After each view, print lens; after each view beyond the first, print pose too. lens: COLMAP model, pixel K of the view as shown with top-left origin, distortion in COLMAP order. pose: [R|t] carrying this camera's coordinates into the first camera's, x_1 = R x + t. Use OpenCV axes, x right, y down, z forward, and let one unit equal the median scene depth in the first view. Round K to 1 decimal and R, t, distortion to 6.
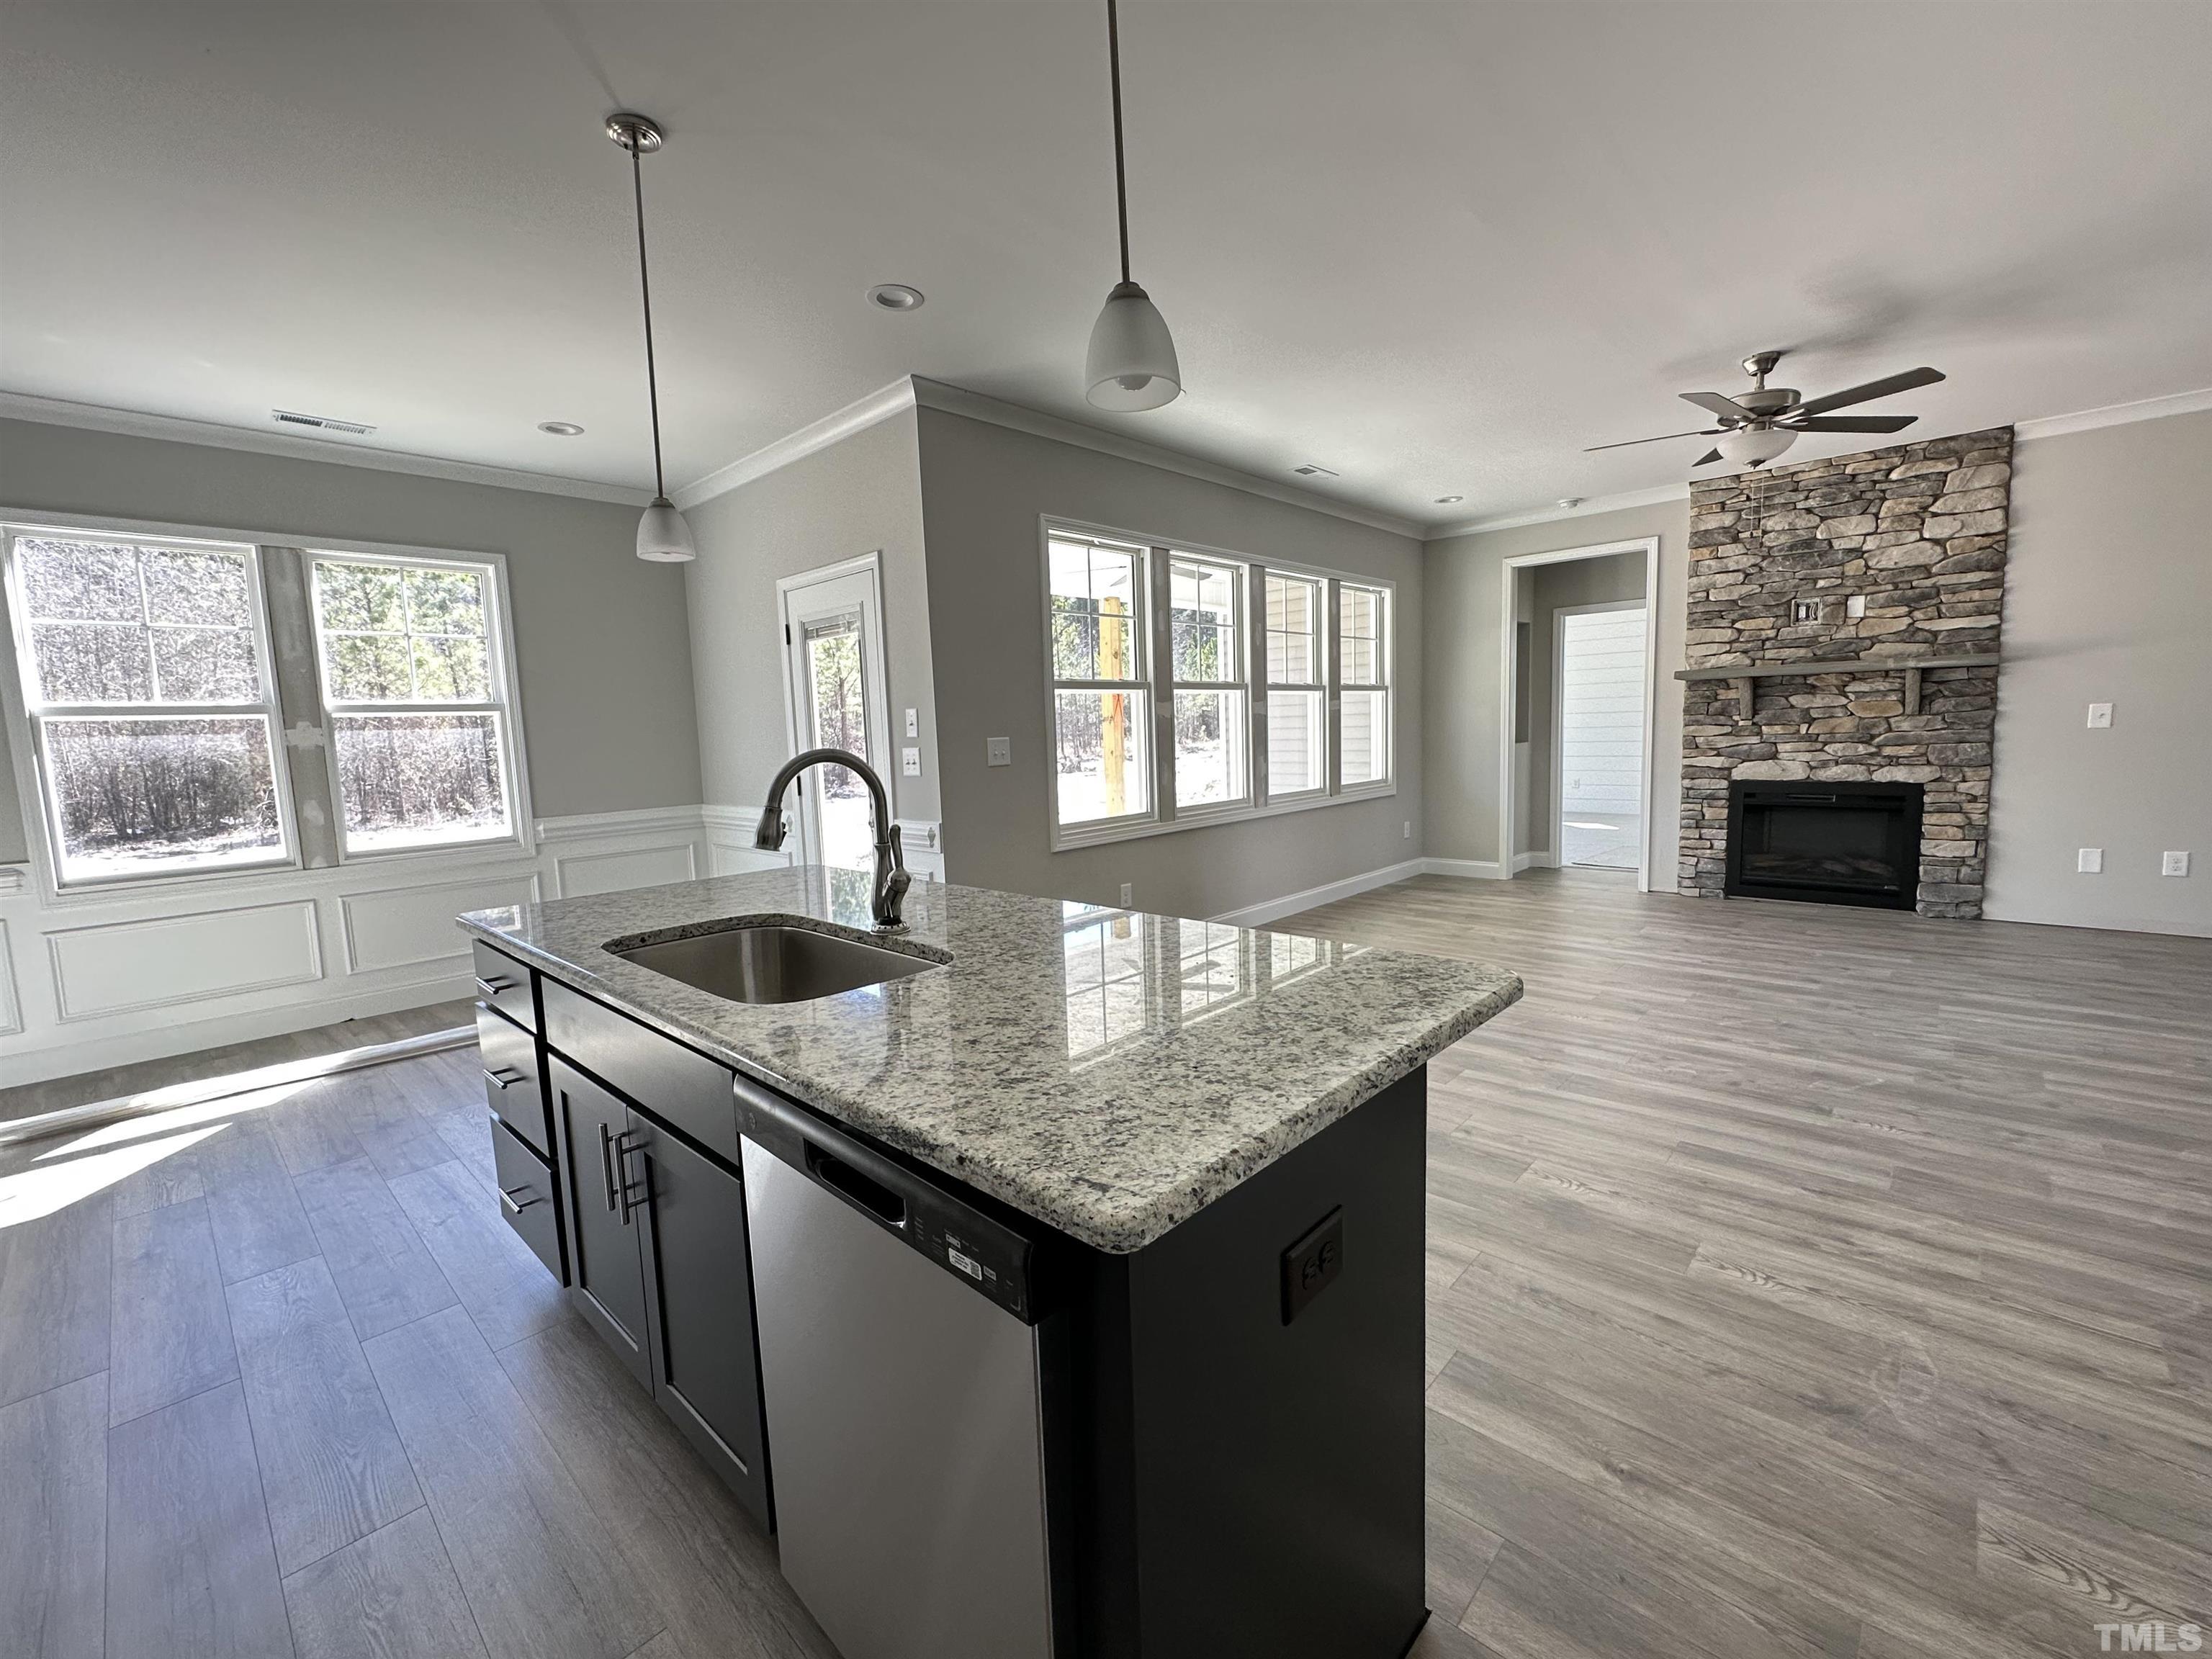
lens RADIAL K [[925.7, 0, 1106.0], [0, 925.7, 829.5], [0, 0, 1]] dist [-0.000296, -0.000367]
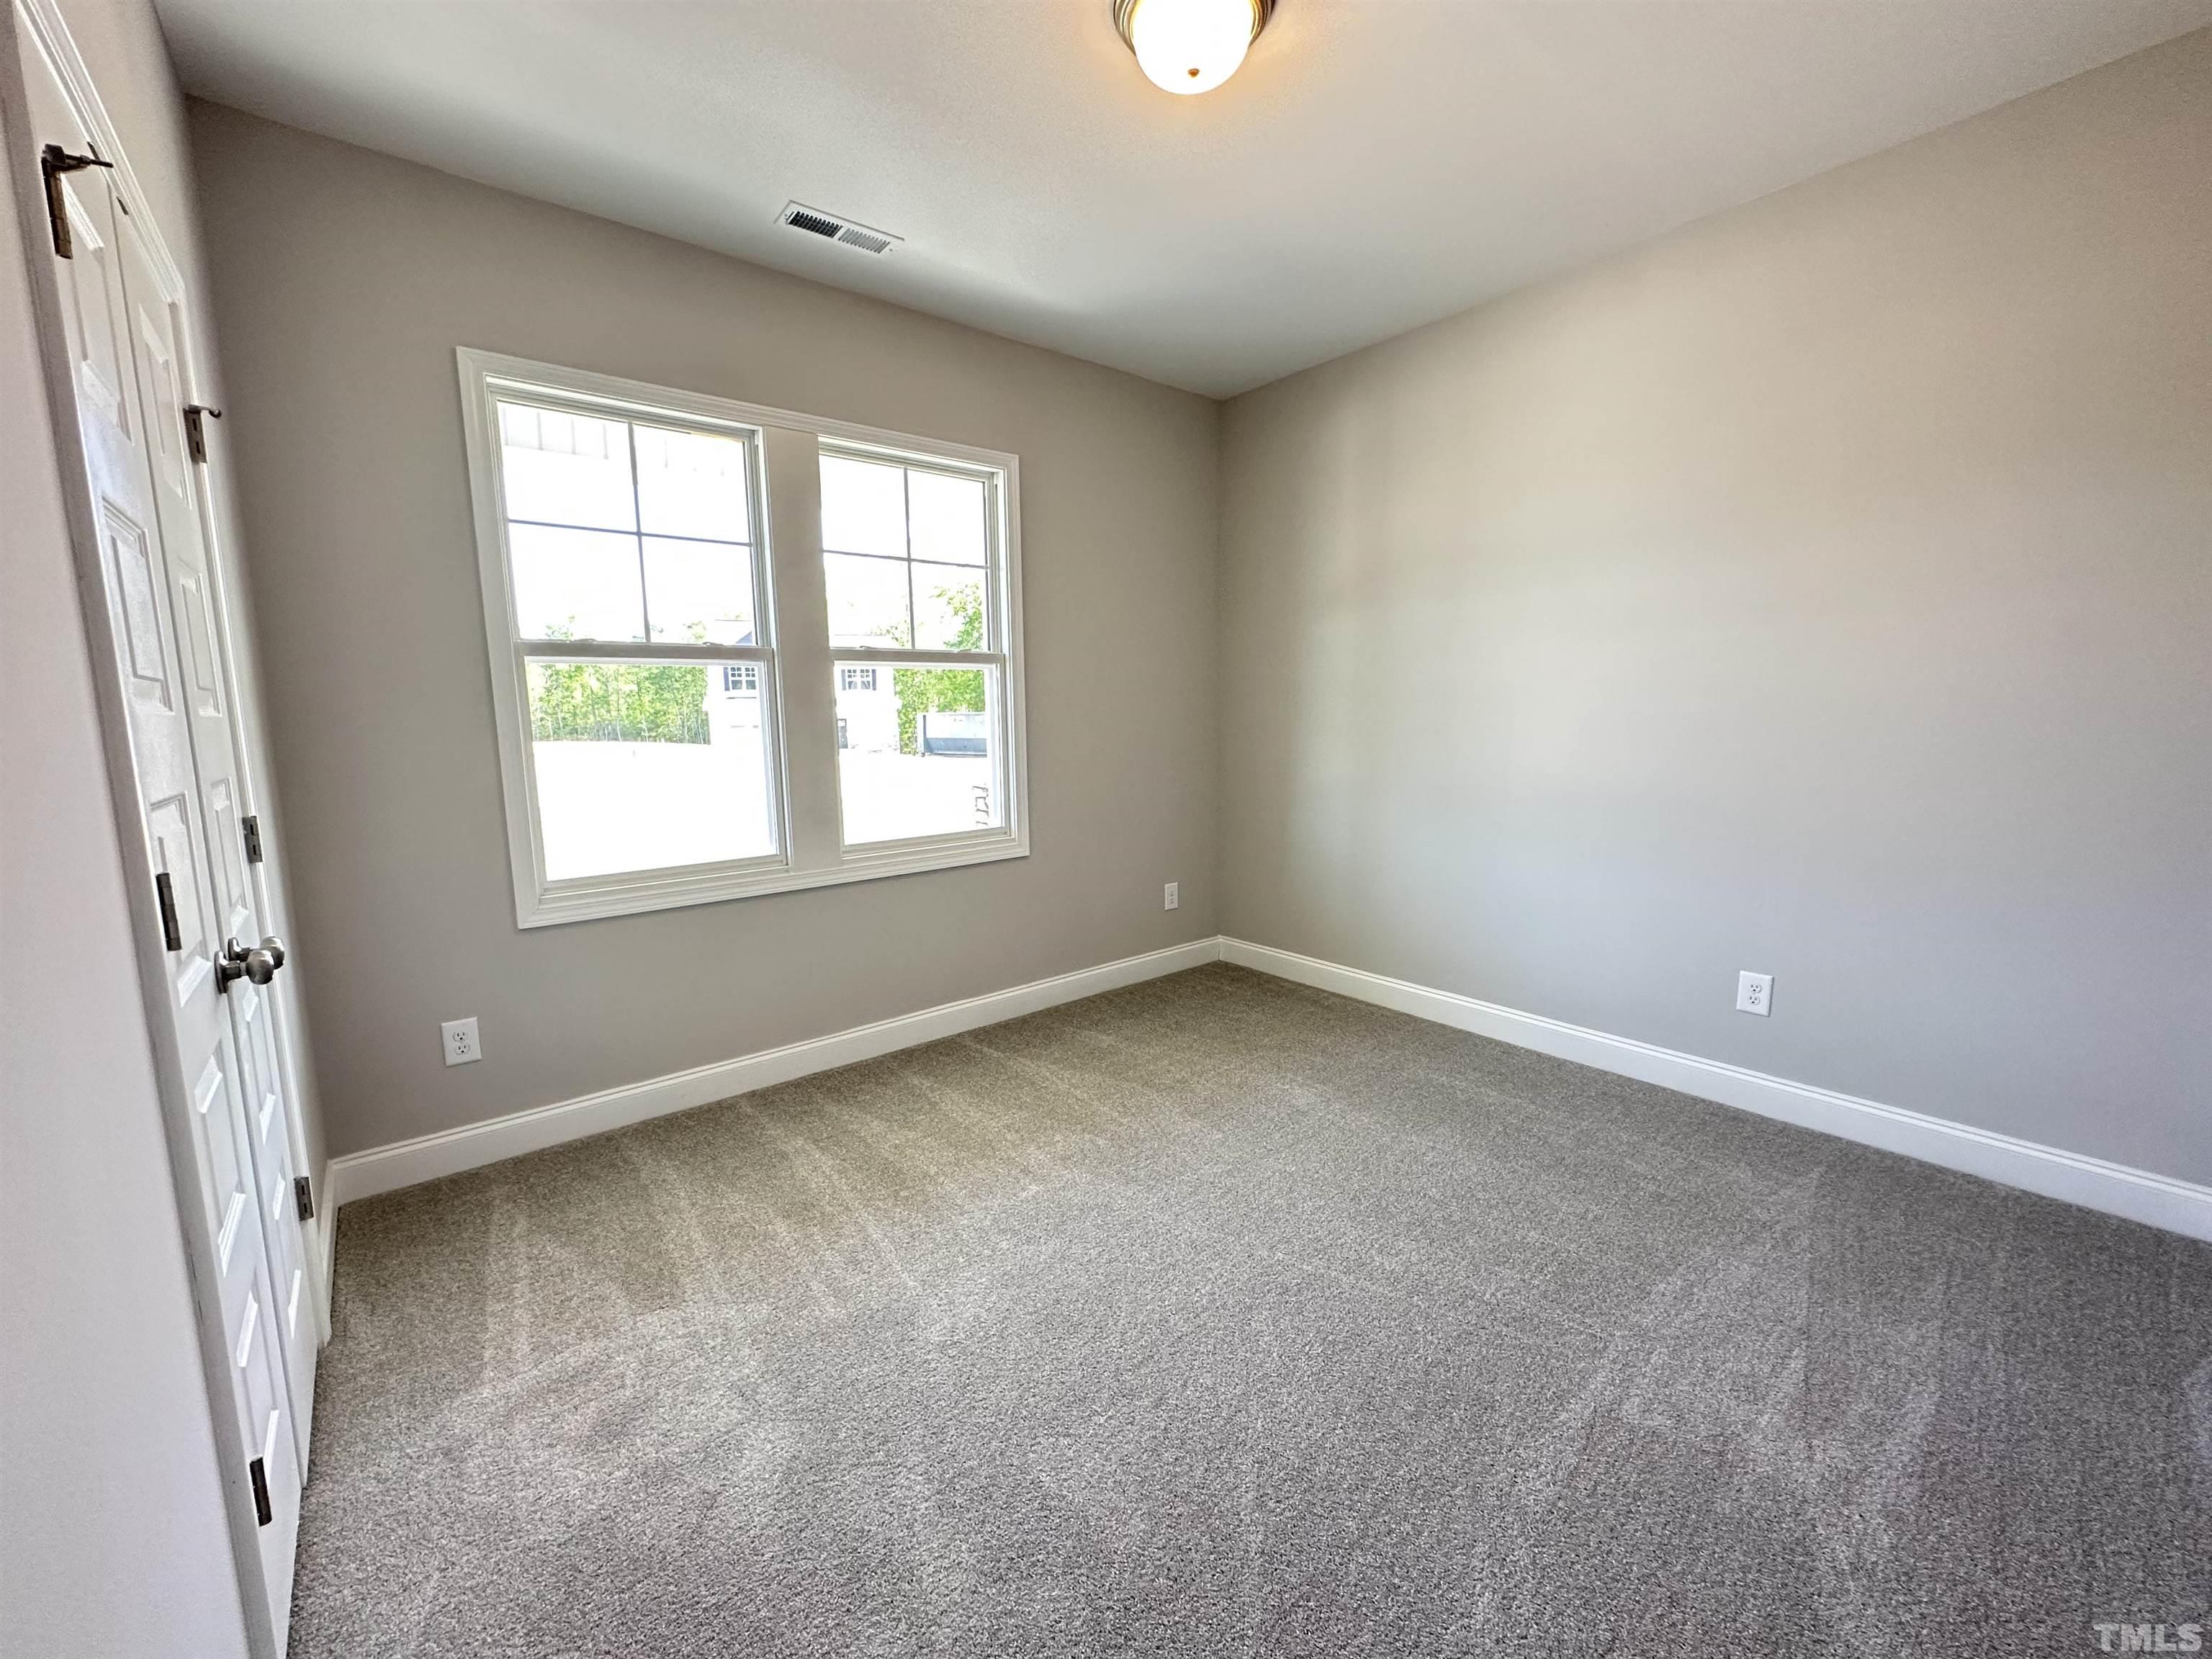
lens RADIAL K [[925.7, 0, 1106.0], [0, 925.7, 829.5], [0, 0, 1]] dist [-0.000296, -0.000367]
pose [[0.992370, 0.031362, -0.119244, 0.392735], [-0.028024, 0.999170, 0.029566, -0.065949], [0.120072, -0.025998, 0.992425, 0.441118]]
